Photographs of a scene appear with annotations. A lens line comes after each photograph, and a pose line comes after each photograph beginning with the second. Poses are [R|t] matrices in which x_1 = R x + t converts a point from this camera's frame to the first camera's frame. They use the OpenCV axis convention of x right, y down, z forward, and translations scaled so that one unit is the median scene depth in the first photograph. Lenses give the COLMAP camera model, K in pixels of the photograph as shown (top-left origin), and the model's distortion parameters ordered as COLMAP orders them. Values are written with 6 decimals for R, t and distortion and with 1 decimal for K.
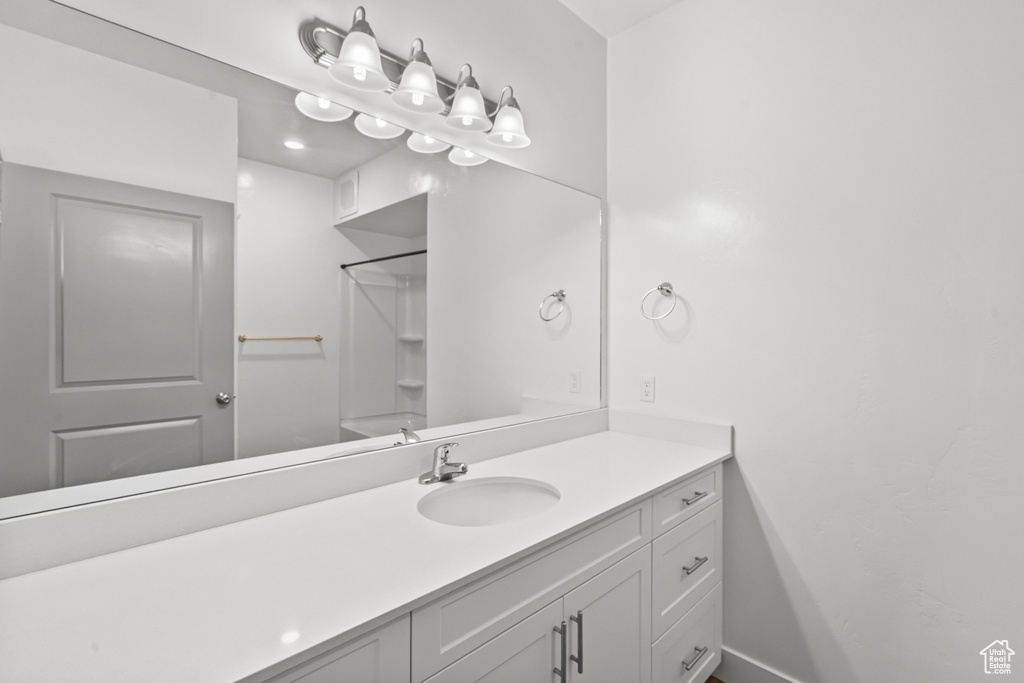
lens RADIAL K [[473.1, 0, 509.4], [0, 473.1, 332.8], [0, 0, 1]] dist [-0.013088, -0.001070]
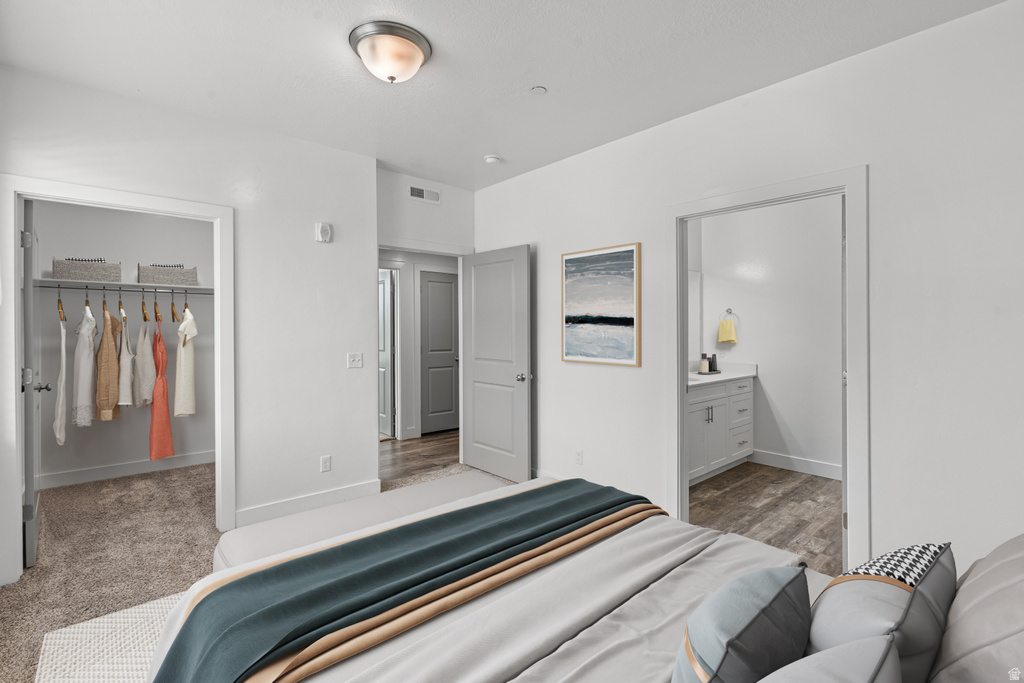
lens RADIAL K [[473.1, 0, 513.0], [0, 473.1, 335.1], [0, 0, 1]] dist [-0.013088, -0.001070]
pose [[0.998400, -0.003724, -0.056415, -0.719563], [0.003531, 0.999988, -0.003517, 0.042097], [0.056428, 0.003313, 0.998401, -1.667290]]
